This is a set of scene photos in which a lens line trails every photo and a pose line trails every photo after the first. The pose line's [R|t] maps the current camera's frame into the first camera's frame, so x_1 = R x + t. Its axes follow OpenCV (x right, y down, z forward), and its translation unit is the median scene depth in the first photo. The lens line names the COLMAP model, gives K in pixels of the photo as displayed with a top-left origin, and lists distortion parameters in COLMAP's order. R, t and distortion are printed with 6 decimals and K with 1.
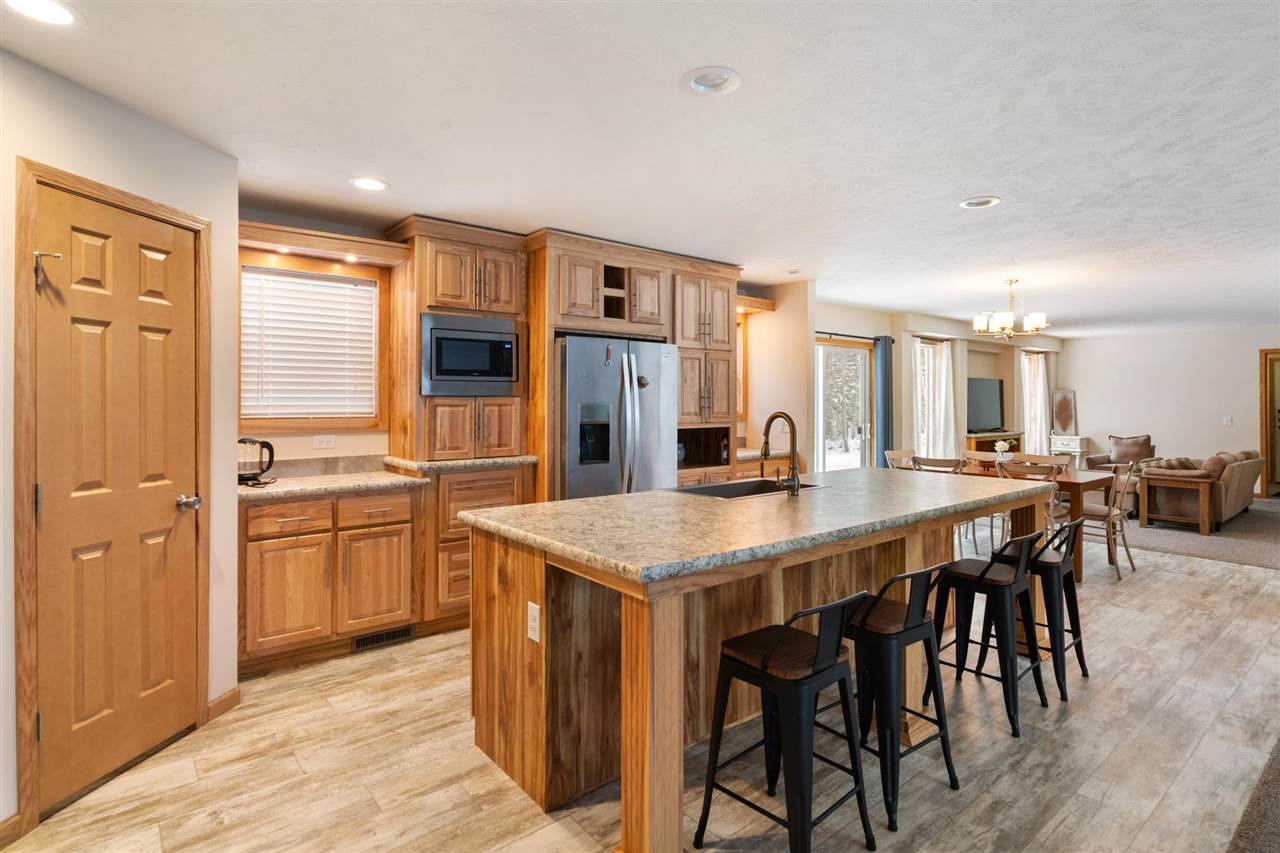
lens RADIAL K [[651.7, 0, 650.6], [0, 651.7, 399.0], [0, 0, 1]] dist [0.013589, -0.002568]
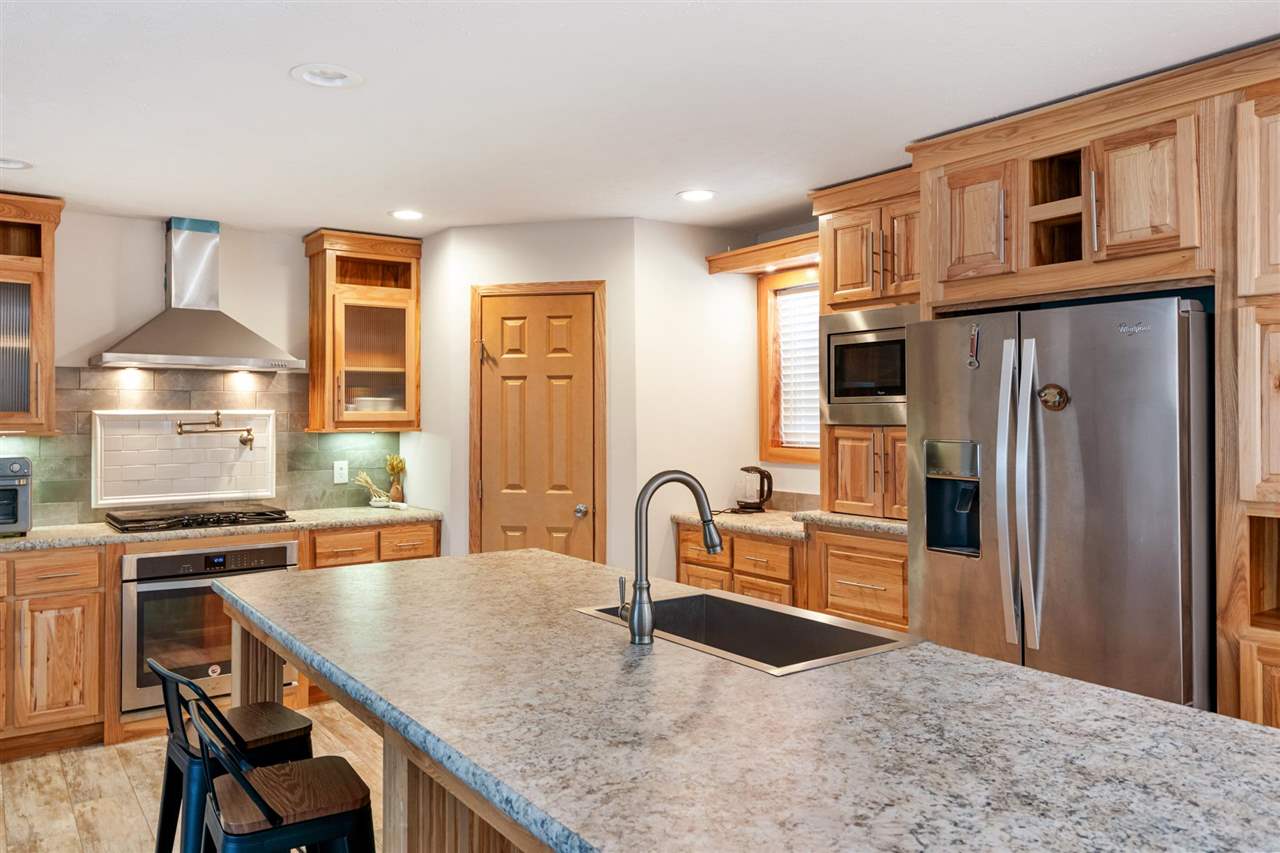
lens RADIAL K [[925.7, 0, 634.0], [0, 925.7, 406.8], [0, 0, 1]] dist [0.006354, 0.001753]
pose [[-0.071227, -0.008386, -0.997425, 1.042367], [0.008213, 0.999926, -0.008993, -0.024843], [0.997426, -0.008832, -0.071153, 1.200028]]
